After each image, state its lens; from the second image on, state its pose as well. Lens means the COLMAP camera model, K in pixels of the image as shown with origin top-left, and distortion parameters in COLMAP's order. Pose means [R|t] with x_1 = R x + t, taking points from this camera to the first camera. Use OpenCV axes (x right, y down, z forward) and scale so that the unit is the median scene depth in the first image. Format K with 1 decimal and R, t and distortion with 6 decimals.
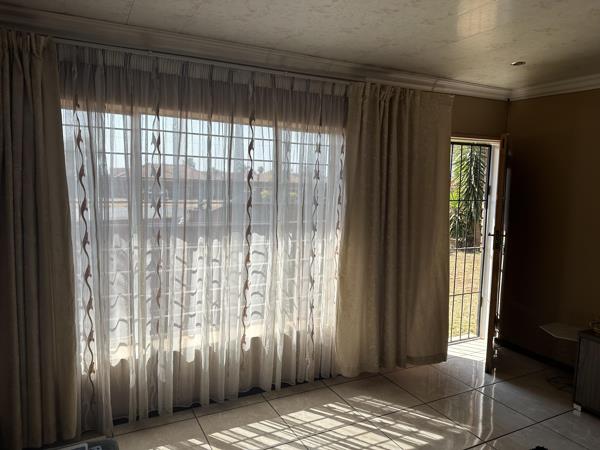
lens RADIAL K [[425.0, 0, 300.0], [0, 425.0, 225.0], [0, 0, 1]] dist [0.140027, -0.209403]
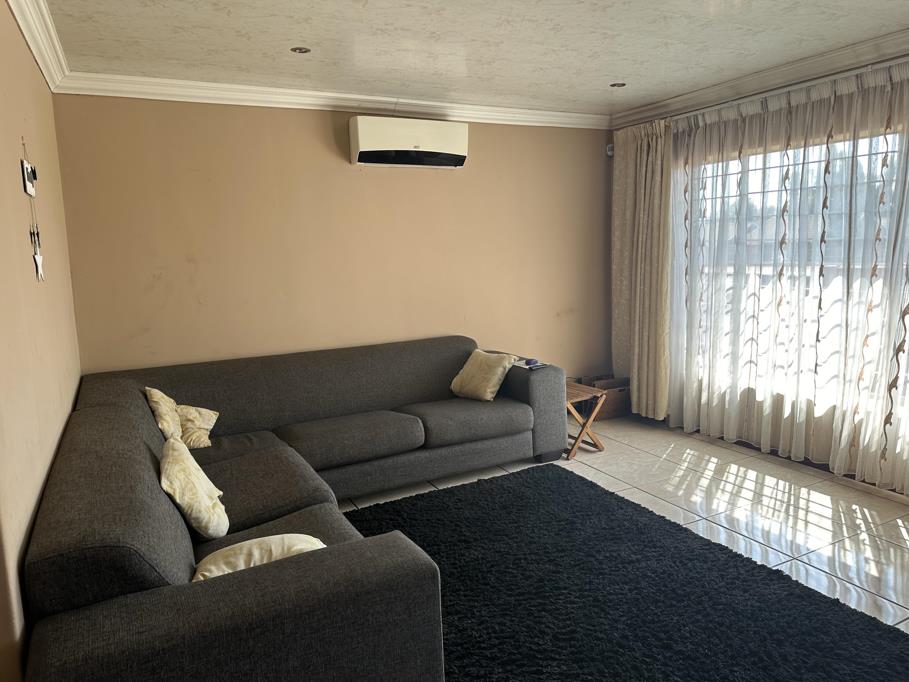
lens RADIAL K [[643.9, 0, 454.5], [0, 643.9, 341.0], [0, 0, 1]] dist [0.140027, -0.209403]
pose [[-0.005431, 0.118420, -0.992949, 1.280846], [-0.057819, 0.991265, 0.118536, 0.040885], [0.998312, 0.058056, 0.001463, 0.307091]]
